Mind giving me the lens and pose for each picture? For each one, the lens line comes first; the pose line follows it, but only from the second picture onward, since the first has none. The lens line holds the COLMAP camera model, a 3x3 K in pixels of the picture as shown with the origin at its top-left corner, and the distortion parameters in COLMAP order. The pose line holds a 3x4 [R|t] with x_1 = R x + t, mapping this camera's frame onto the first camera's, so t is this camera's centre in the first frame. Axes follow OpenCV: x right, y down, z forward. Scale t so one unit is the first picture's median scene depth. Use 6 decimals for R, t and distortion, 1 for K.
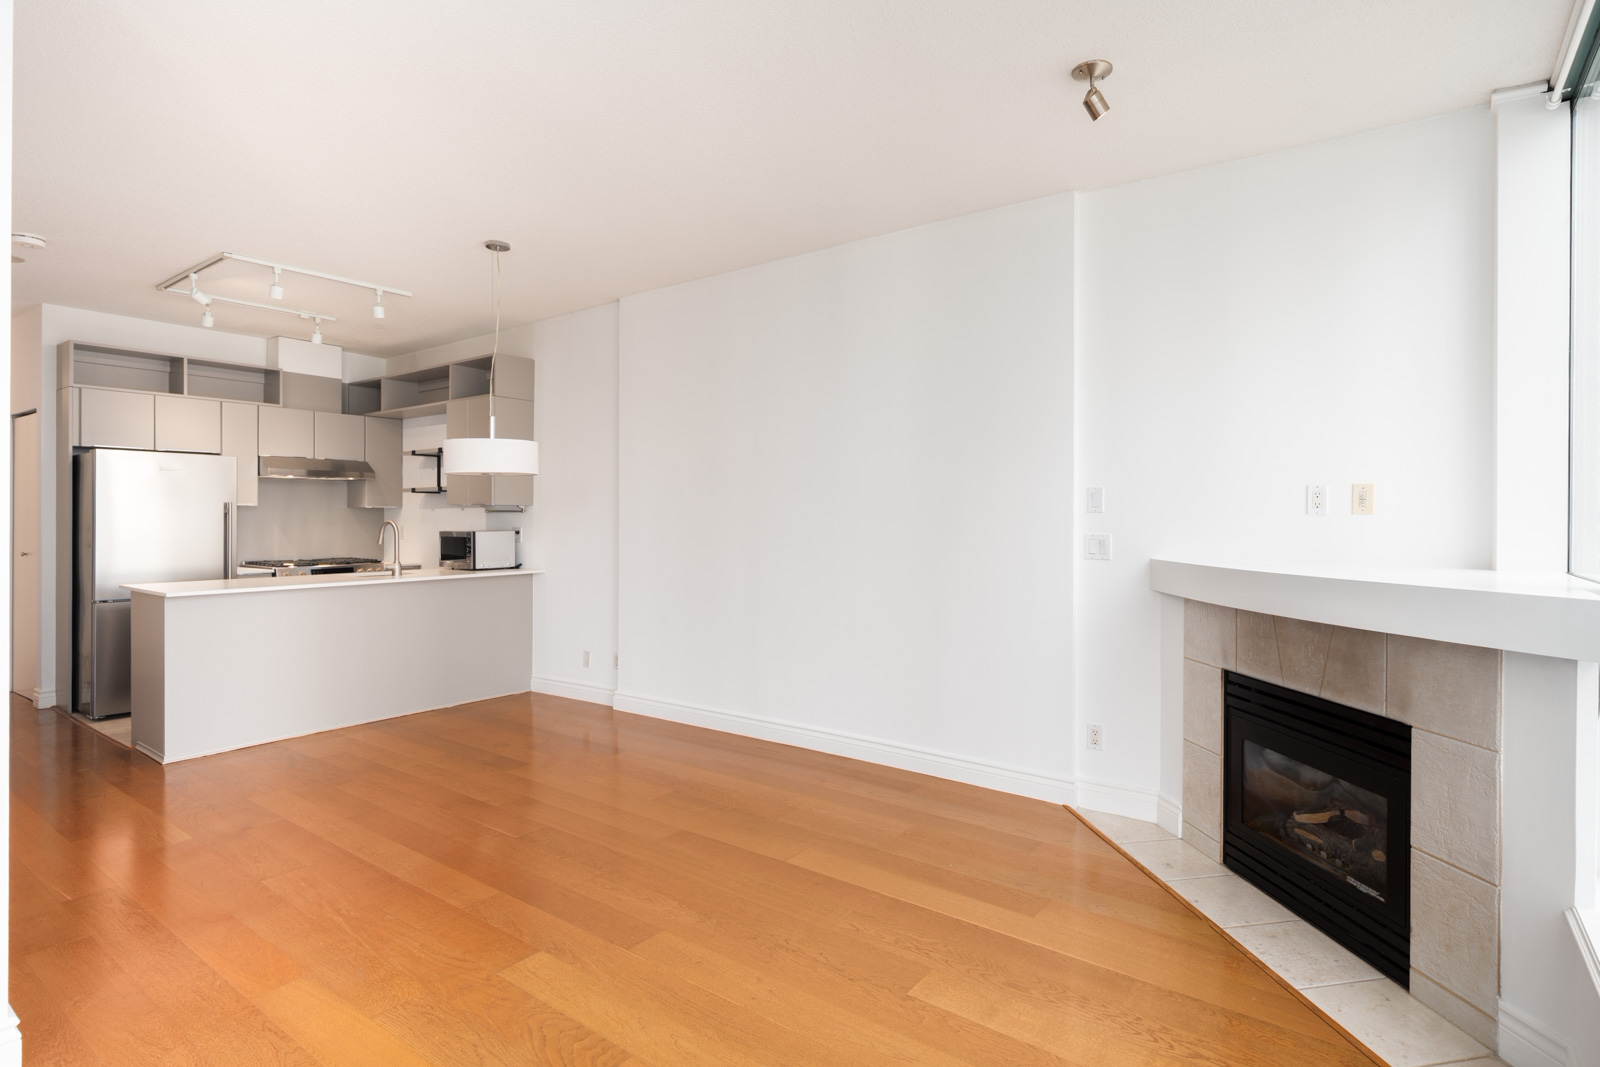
lens RADIAL K [[790.2, 0, 854.8], [0, 790.2, 523.8], [0, 0, 1]] dist [0.000050, -0.000215]
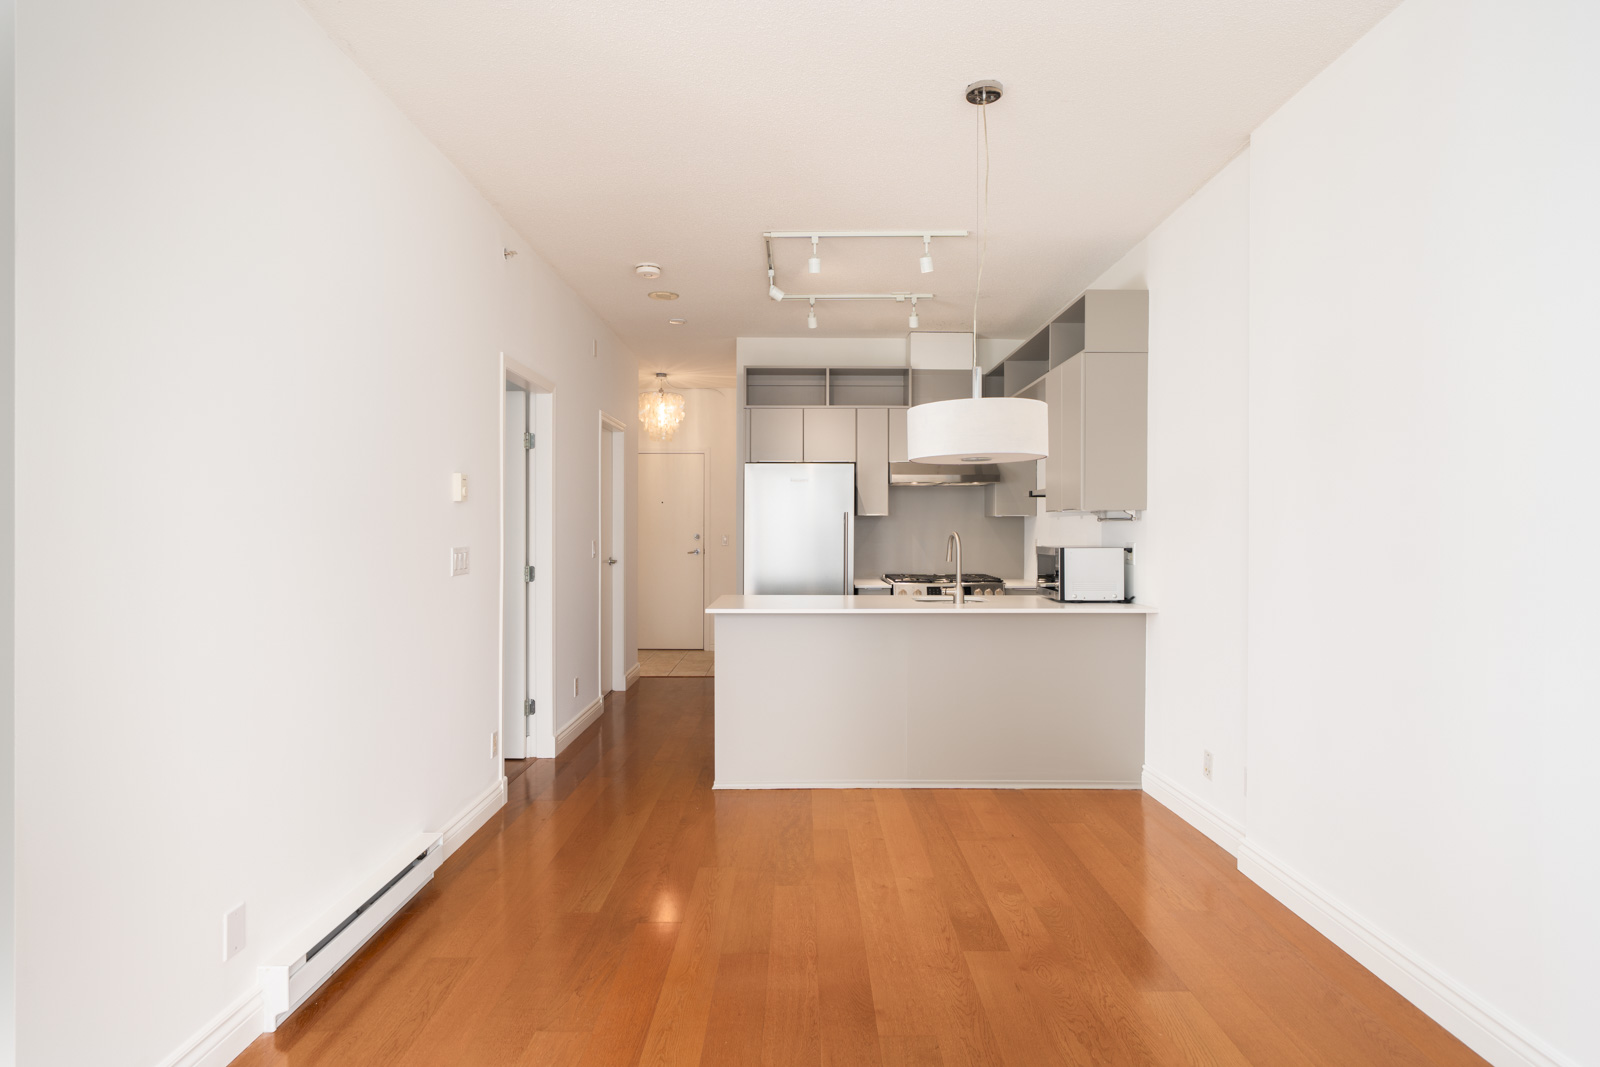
lens RADIAL K [[837.9, 0, 804.9], [0, 837.9, 530.9], [0, 0, 1]] dist [0.000406, 0.000153]
pose [[0.568975, 0.002749, -0.822350, 0.008367], [-0.005227, 0.999986, -0.000273, -0.004168], [0.822338, 0.004454, 0.568981, 0.384076]]
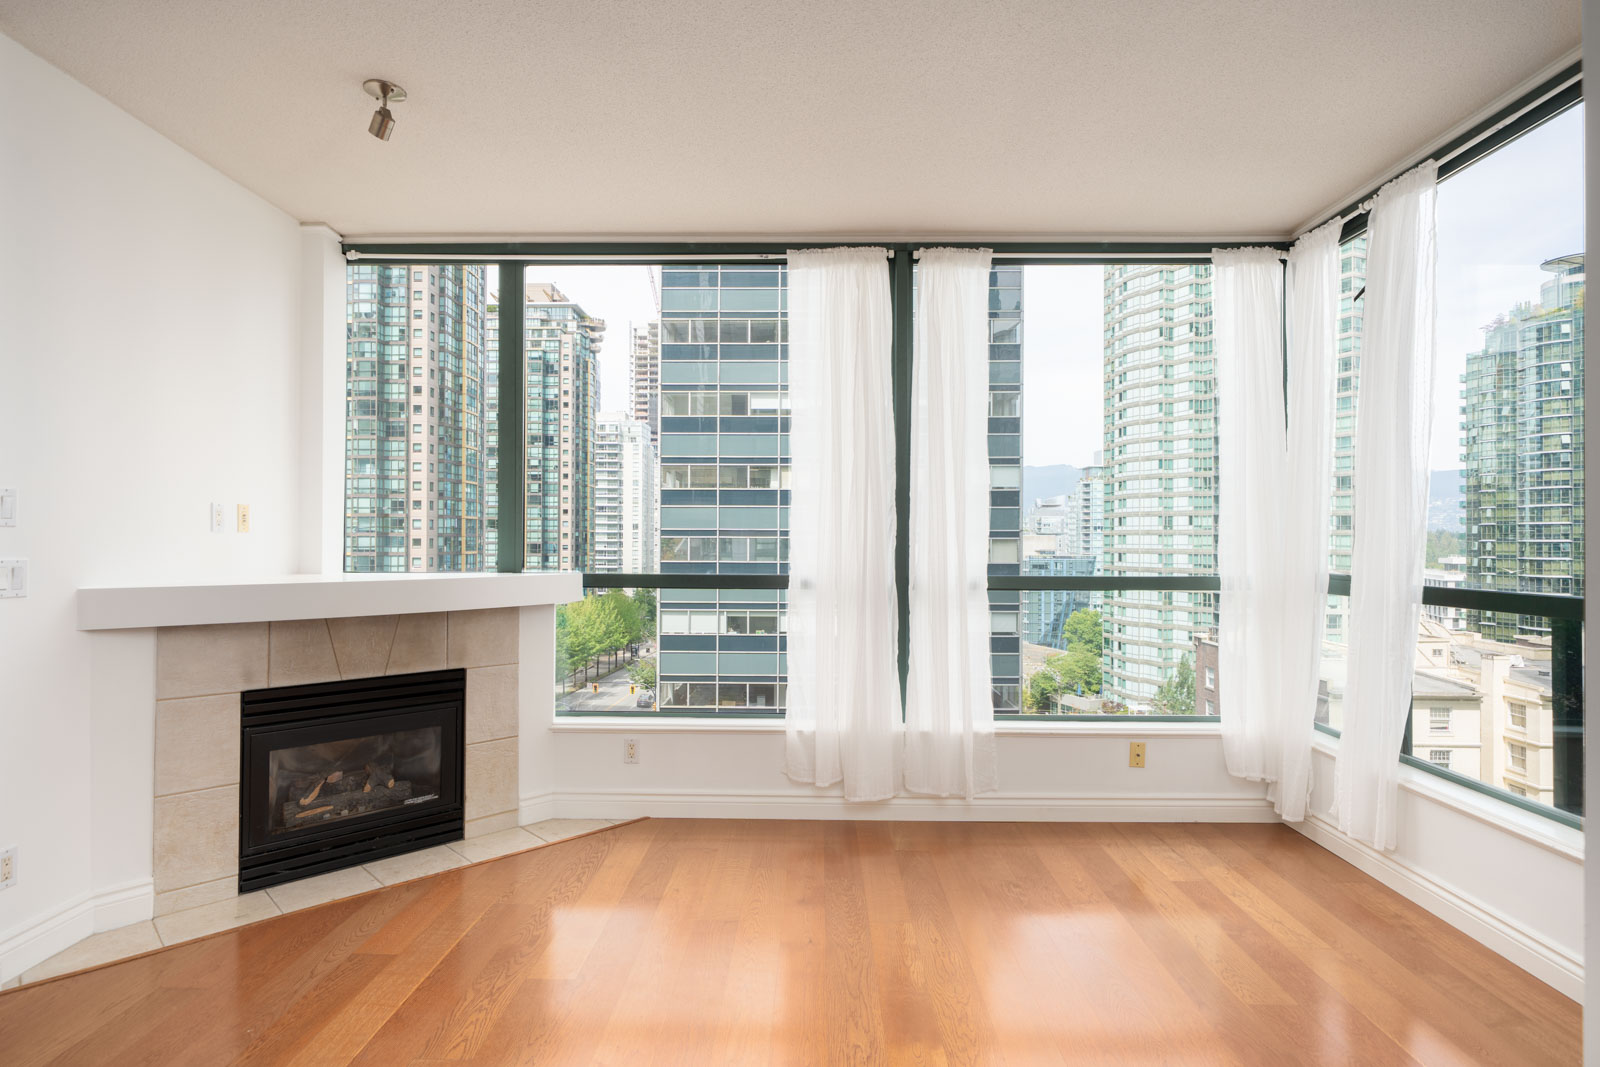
lens RADIAL K [[824.5, 0, 797.8], [0, 824.5, 533.8], [0, 0, 1]] dist [0.001540, 0.000103]
pose [[-0.550794, 0.000856, 0.834641, -0.394104], [0.001206, 0.999999, -0.000230, -0.004170], [-0.834640, 0.000880, -0.550795, 0.518144]]
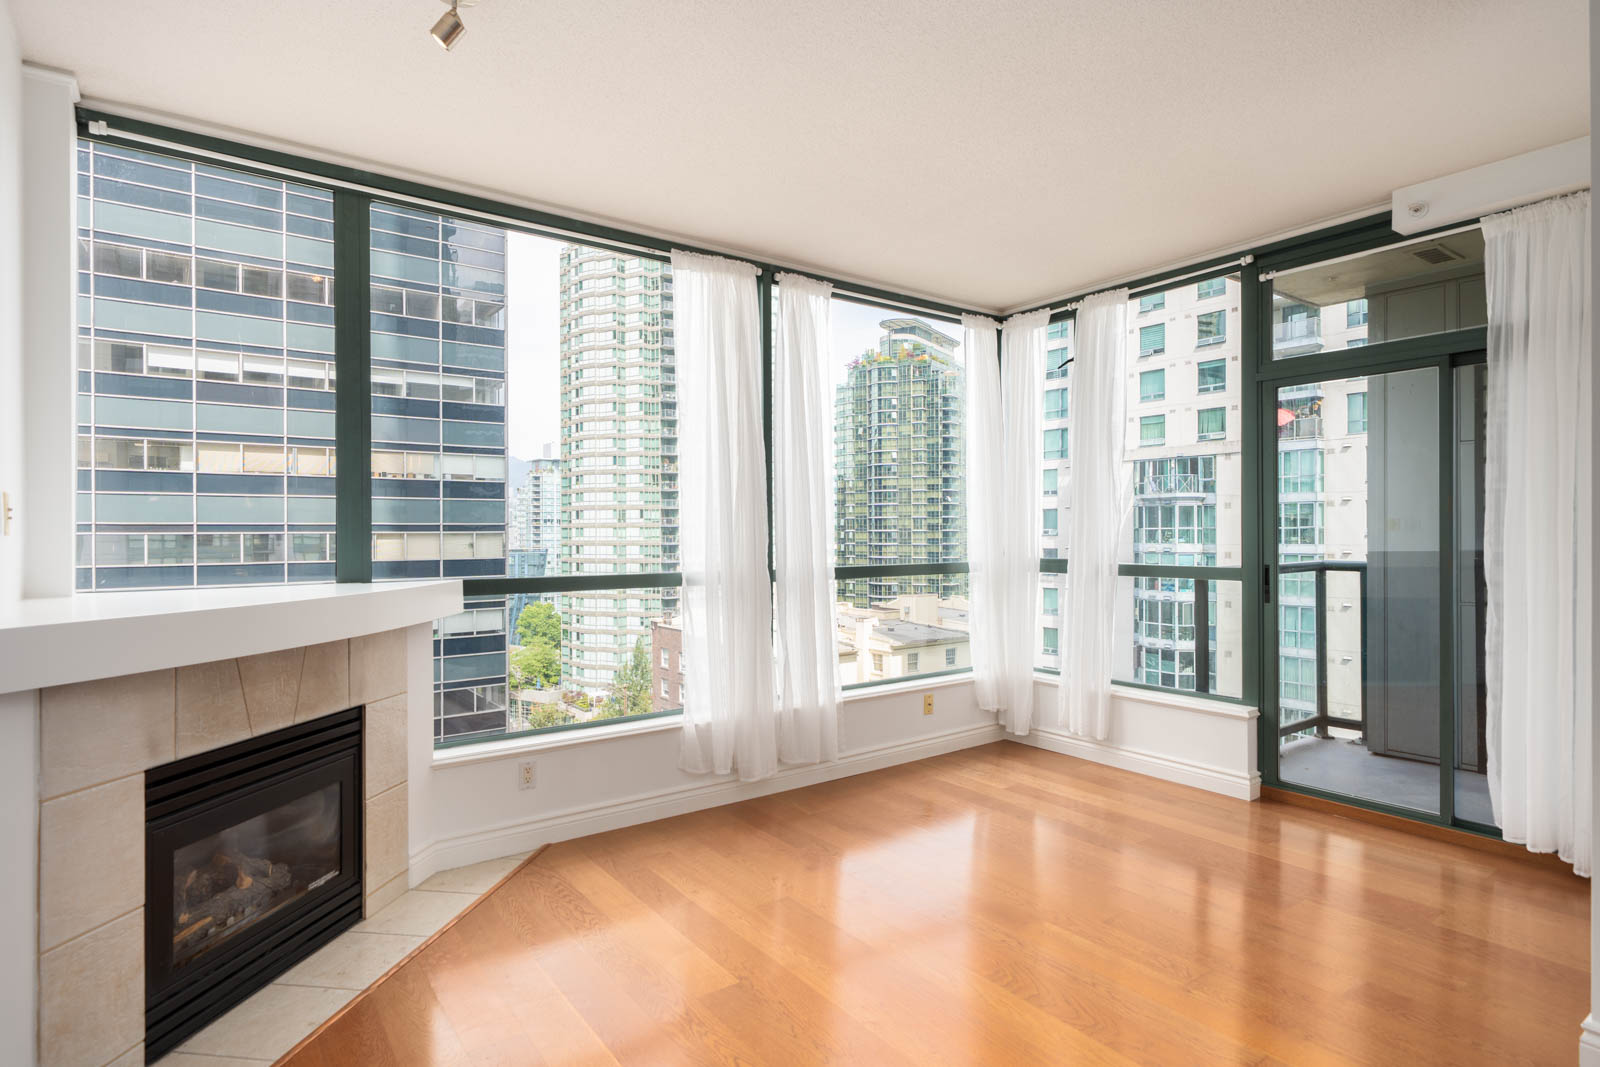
lens RADIAL K [[837.9, 0, 804.9], [0, 837.9, 530.9], [0, 0, 1]] dist [0.000406, 0.000153]
pose [[-0.945080, 0.002392, 0.326831, -0.148651], [0.004922, 0.999964, 0.006914, -0.009423], [-0.326802, 0.008143, -0.945058, 0.775760]]
